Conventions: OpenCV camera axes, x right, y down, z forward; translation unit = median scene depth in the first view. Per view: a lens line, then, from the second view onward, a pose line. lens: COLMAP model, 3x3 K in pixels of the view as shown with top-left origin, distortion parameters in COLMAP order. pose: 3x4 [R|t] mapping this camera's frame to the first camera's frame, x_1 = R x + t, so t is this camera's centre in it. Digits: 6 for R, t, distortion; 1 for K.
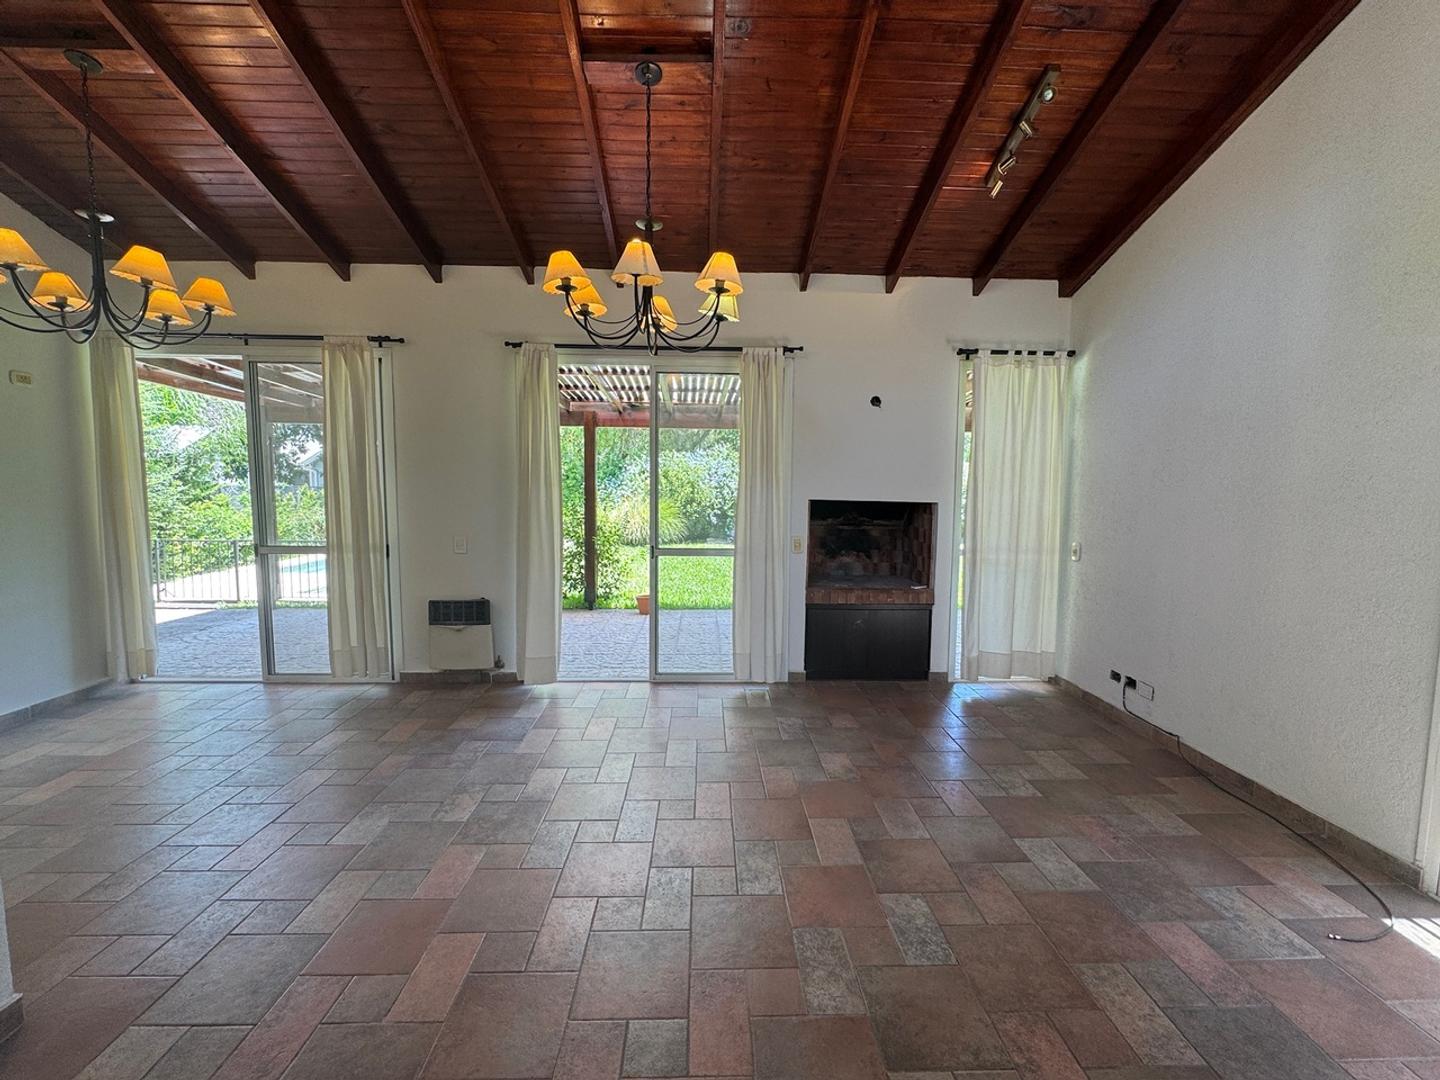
lens RADIAL K [[603.9, 0, 720.0], [0, 603.9, 540.0], [0, 0, 1]] dist [-0.000141, -0.000504]
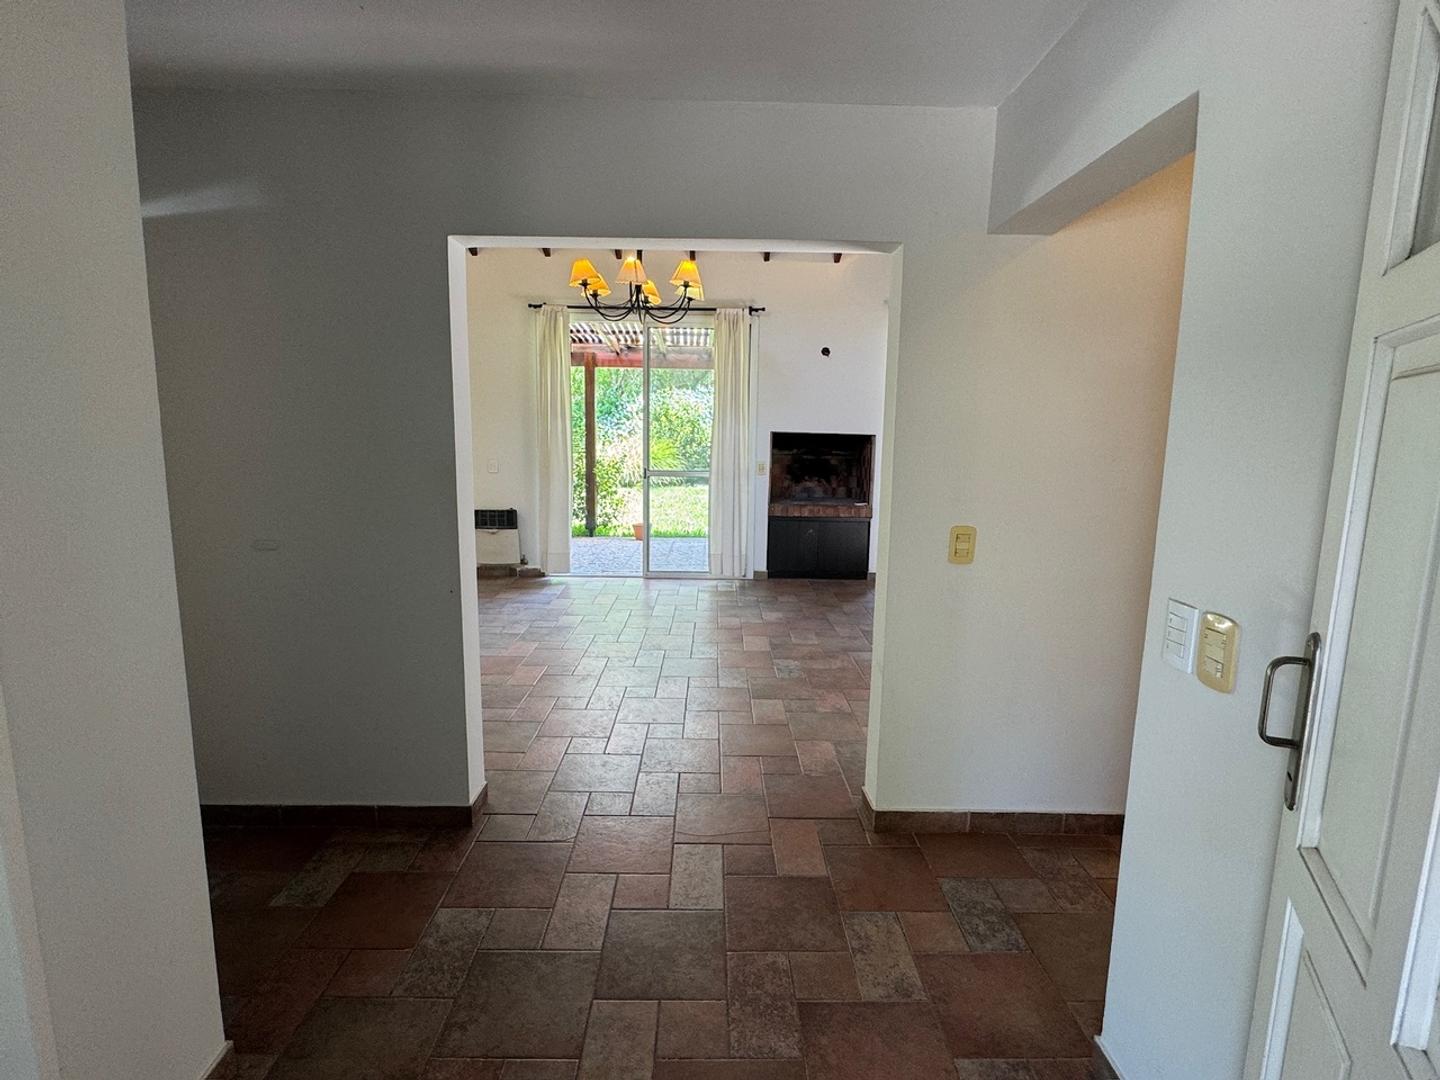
lens RADIAL K [[723.9, 0, 720.0], [0, 723.9, 540.0], [0, 0, 1]] dist [-0.002627, -0.000099]
pose [[0.999766, 0.008154, -0.020059, 0.053583], [-0.006878, 0.997999, 0.062856, 0.044979], [0.020532, -0.062704, 0.997821, -0.358793]]
